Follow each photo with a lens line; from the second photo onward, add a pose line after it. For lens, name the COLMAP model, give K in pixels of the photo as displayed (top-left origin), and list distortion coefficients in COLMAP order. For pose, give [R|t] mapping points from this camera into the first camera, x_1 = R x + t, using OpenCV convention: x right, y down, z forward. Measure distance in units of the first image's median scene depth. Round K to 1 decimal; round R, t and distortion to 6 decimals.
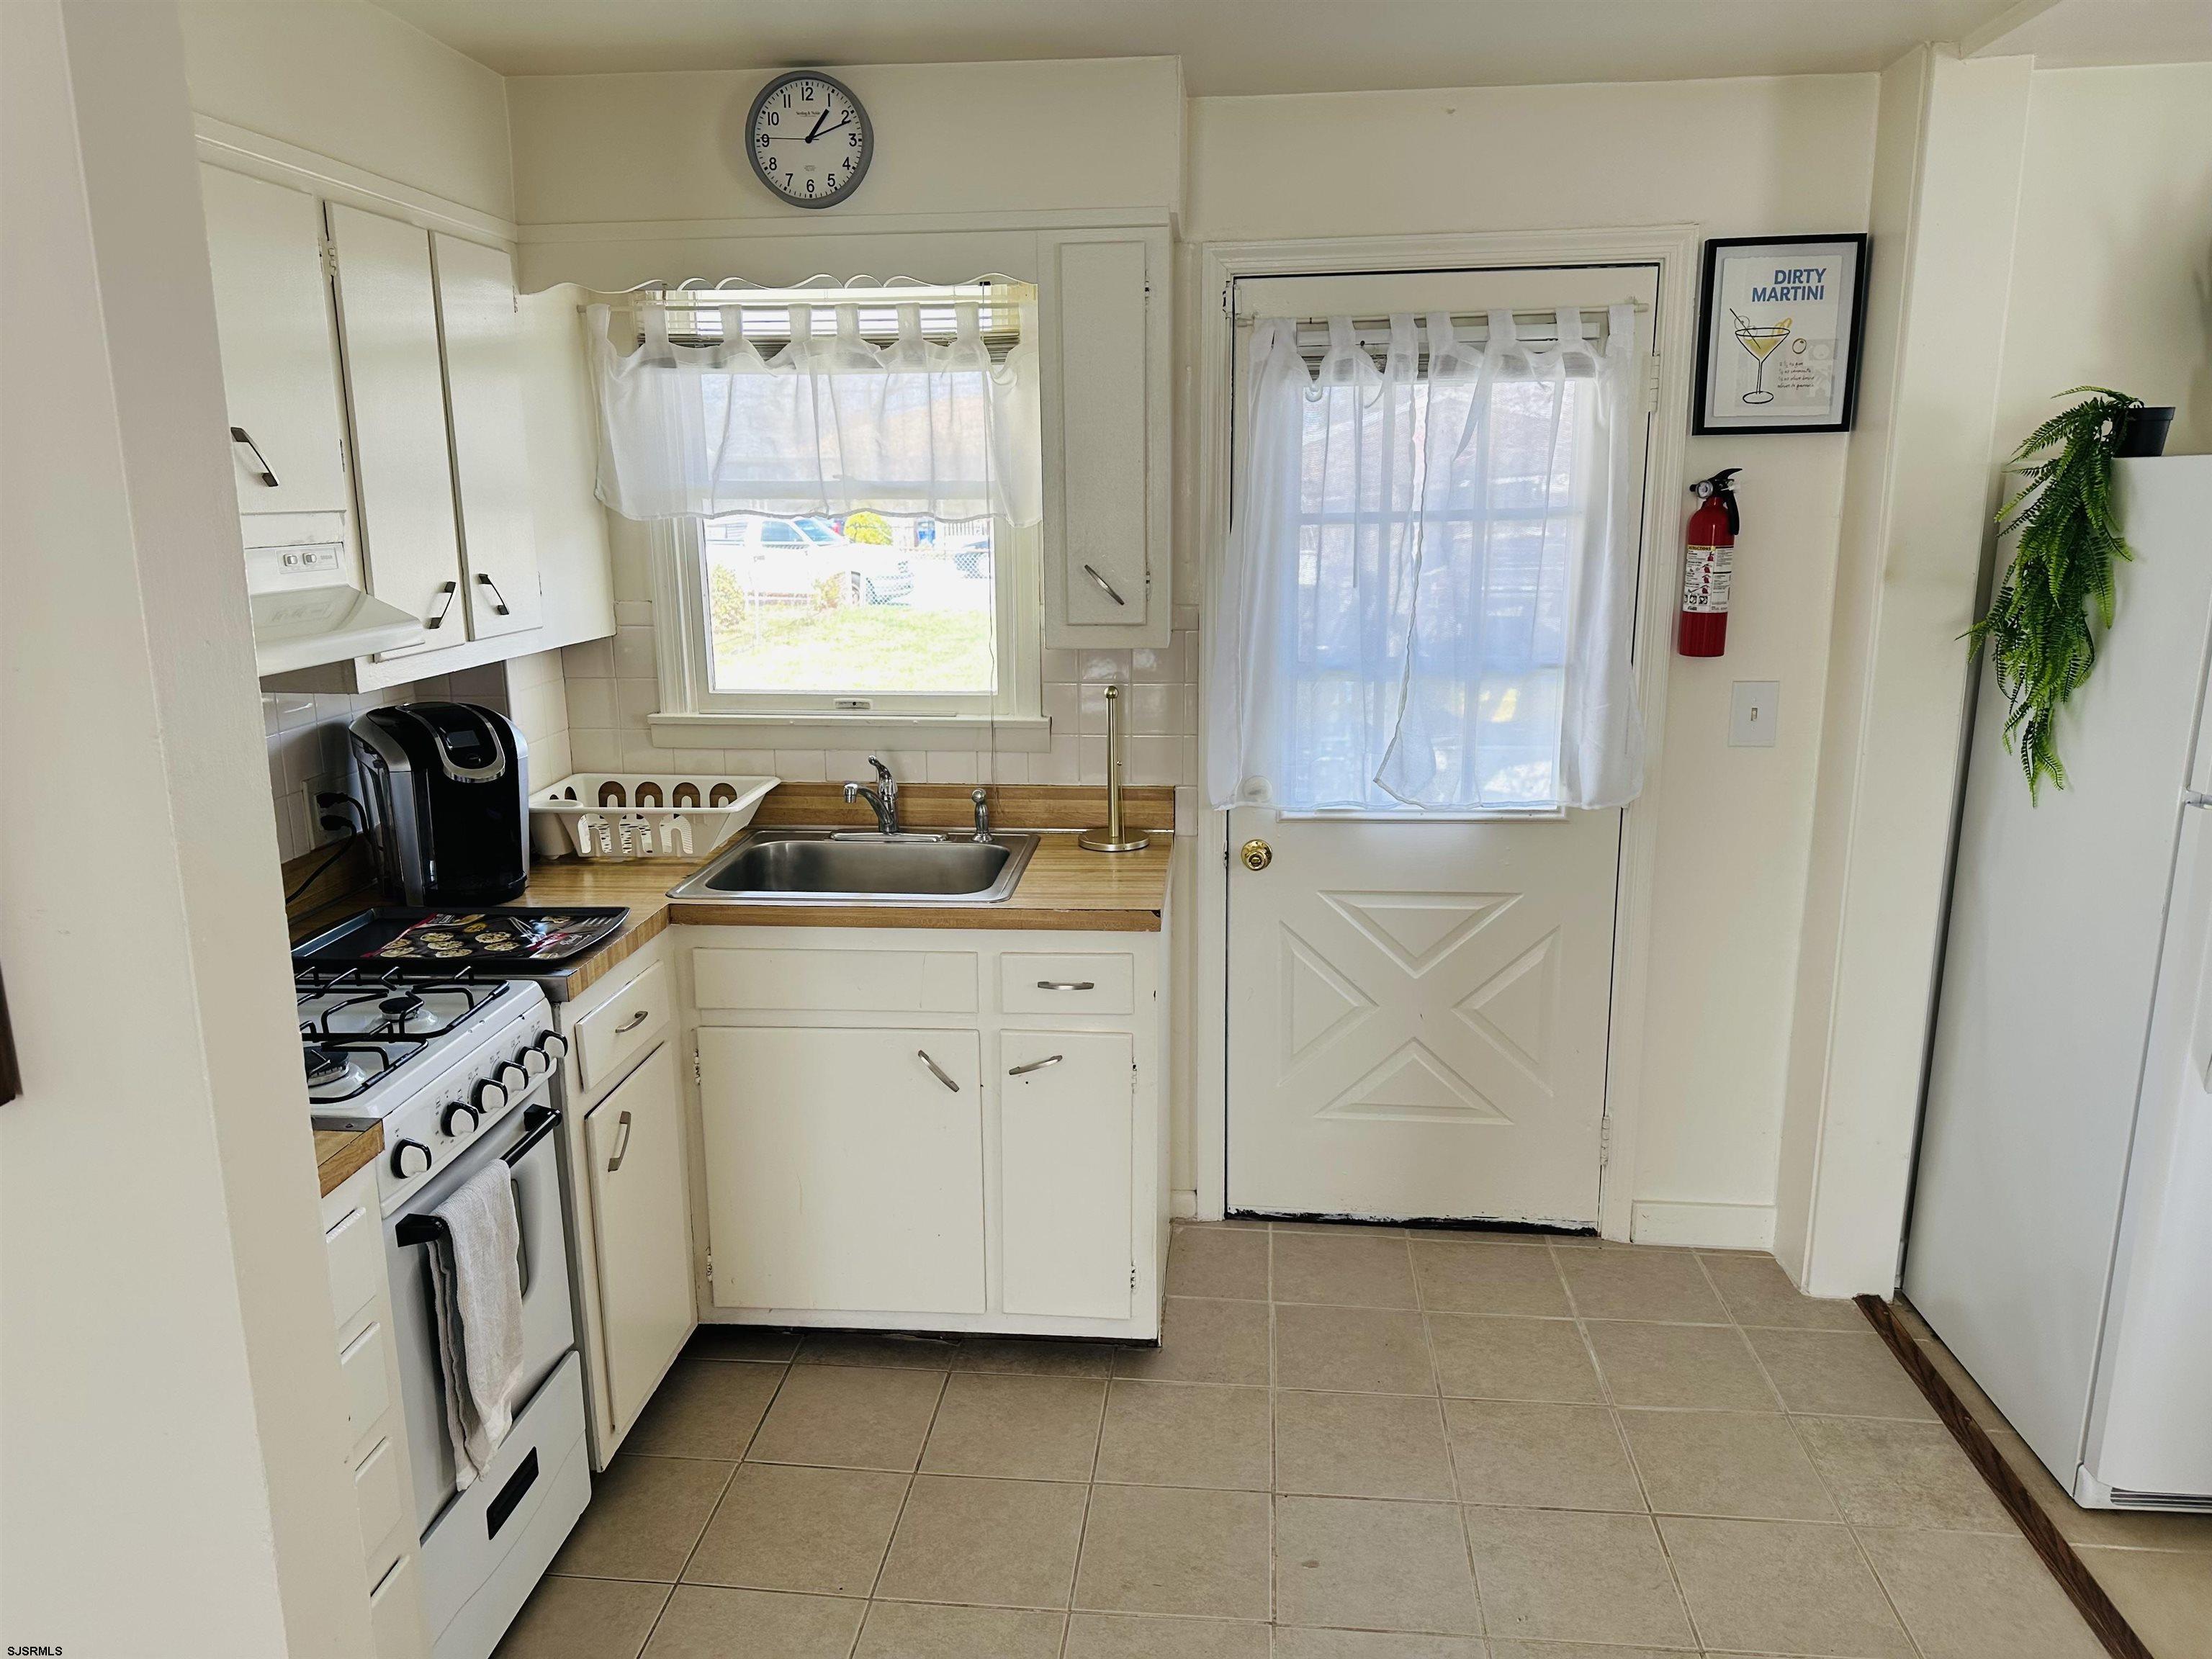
lens RADIAL K [[1575.0, 0, 1104.6], [0, 1575.0, 833.0], [0, 0, 1]] dist [0.073476, -0.022038]
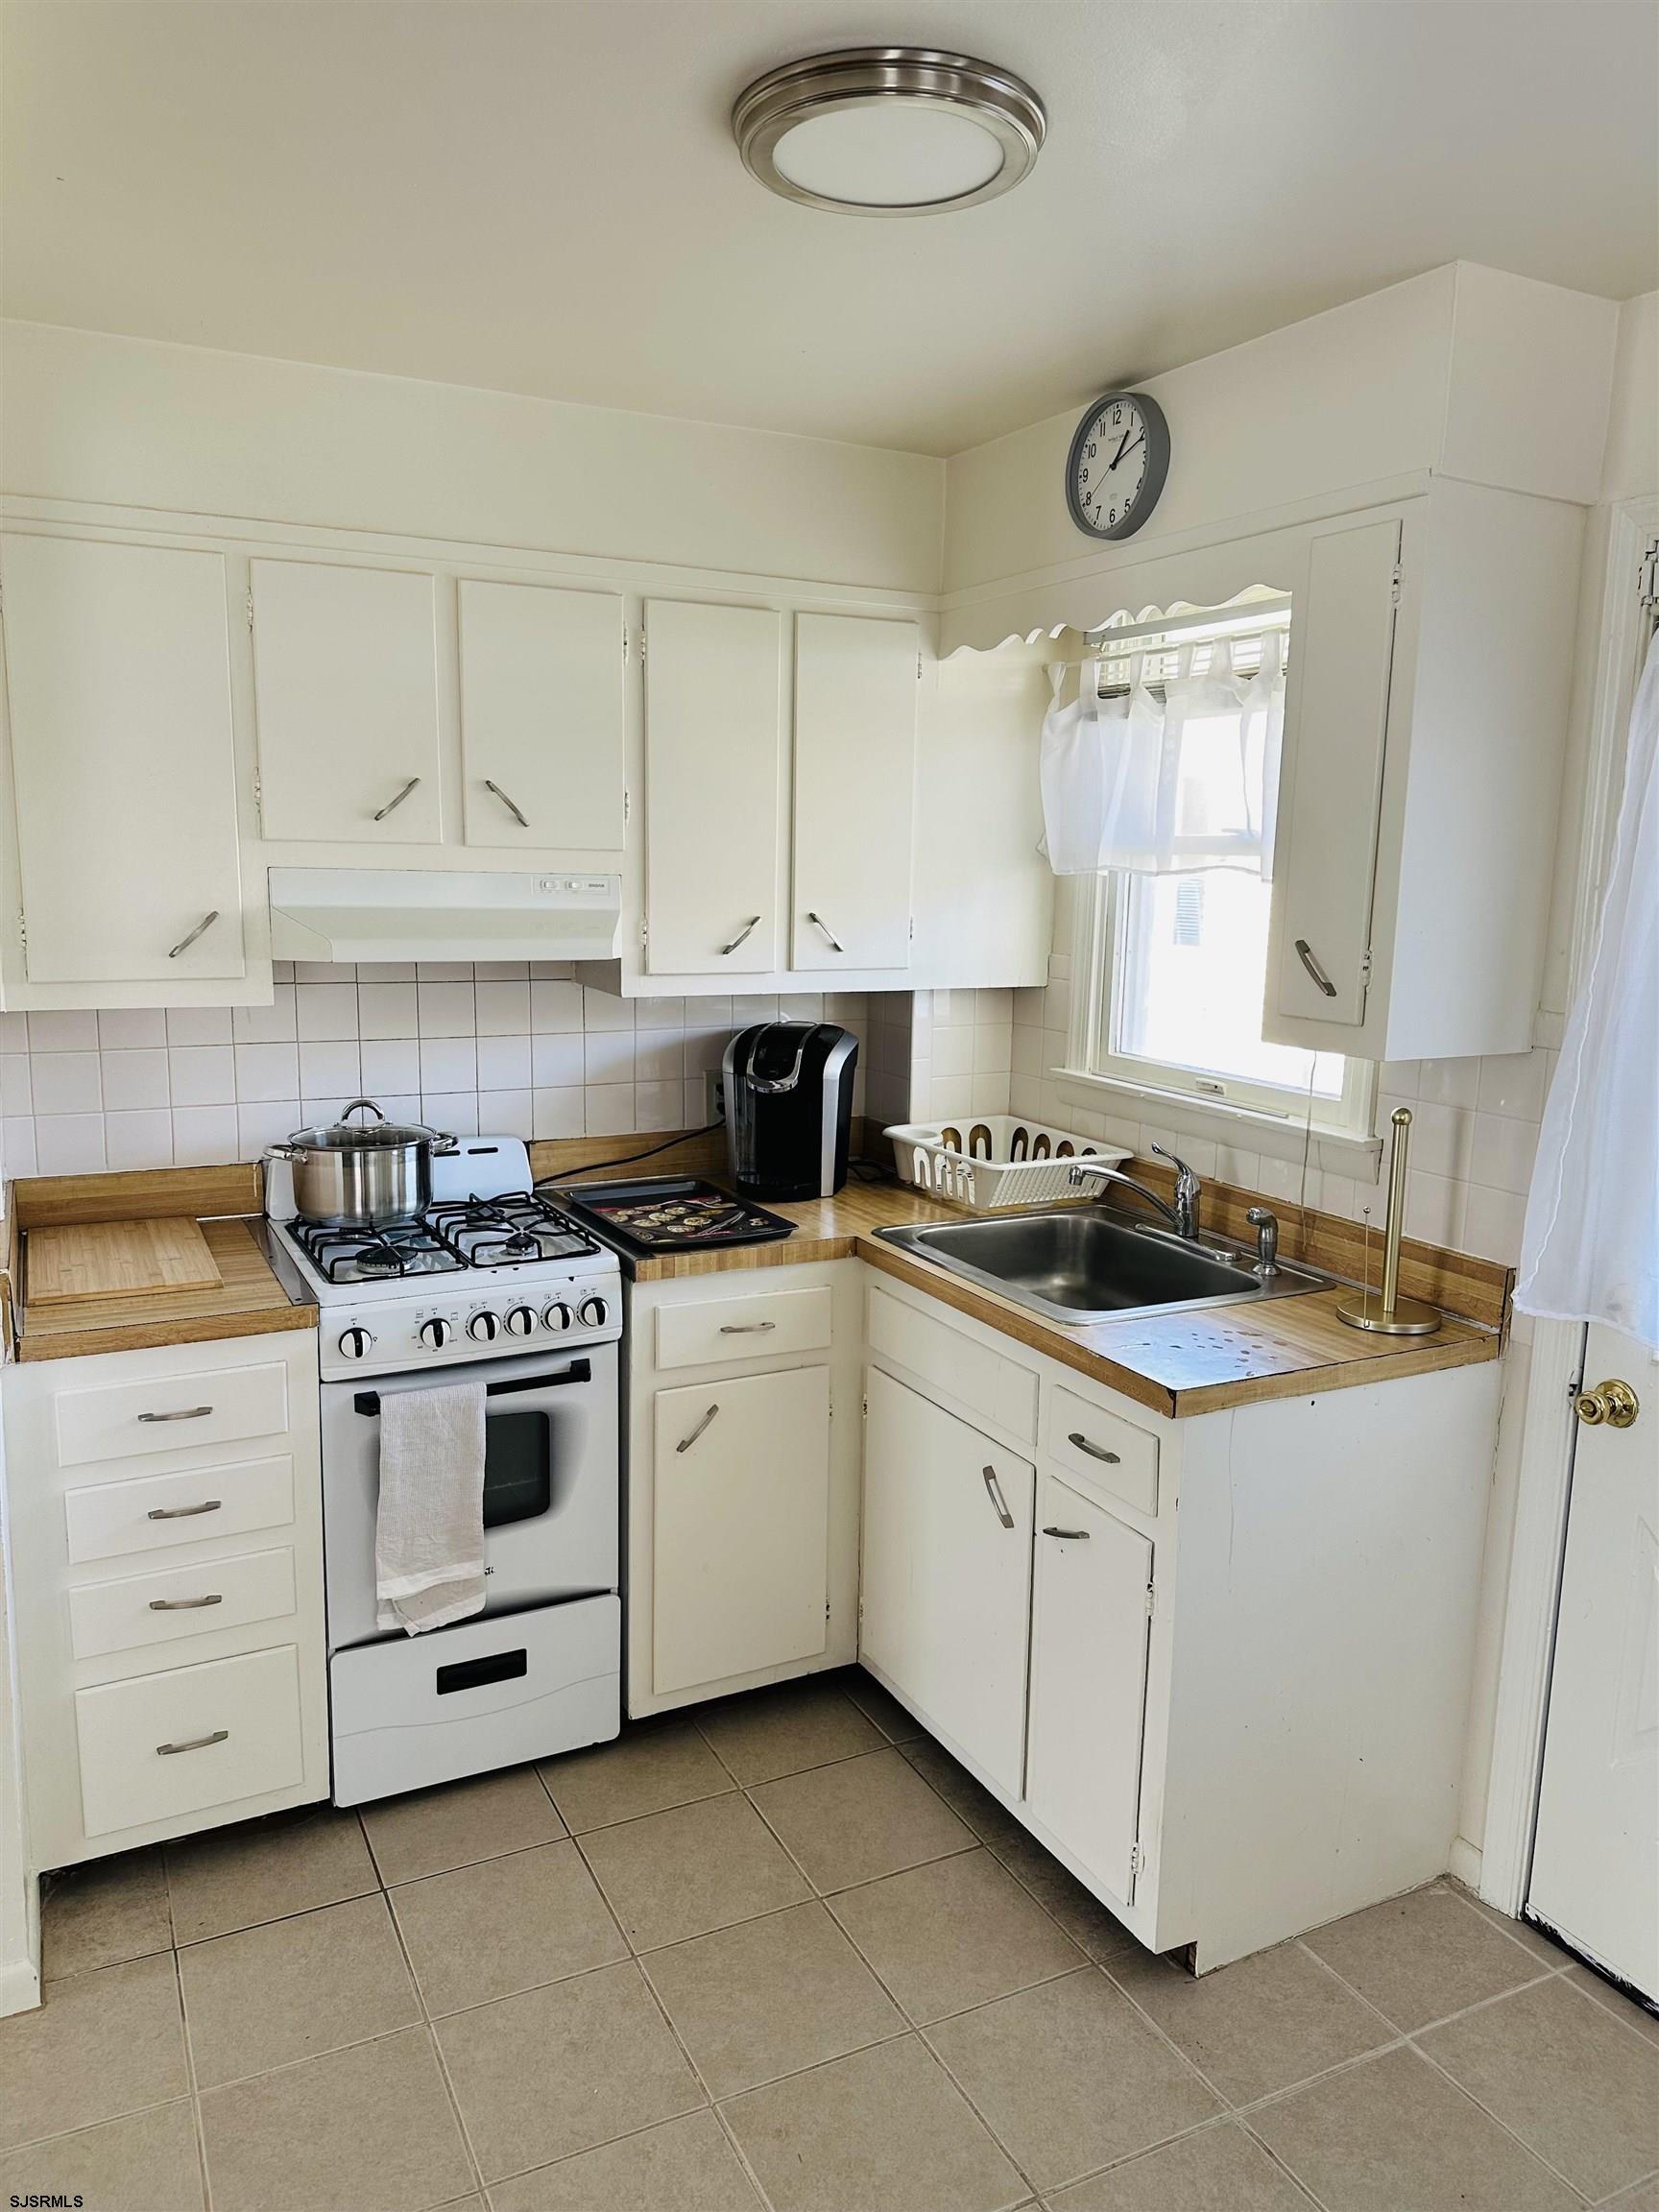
lens RADIAL K [[1575.0, 0, 834.8], [0, 1575.0, 1115.5], [0, 0, 1]] dist [0.073476, -0.022038]
pose [[0.536549, 0.164502, -0.827680, 0.493794], [-0.209348, 0.976102, 0.058290, -0.080009], [0.817489, 0.141998, 0.558164, 0.367631]]
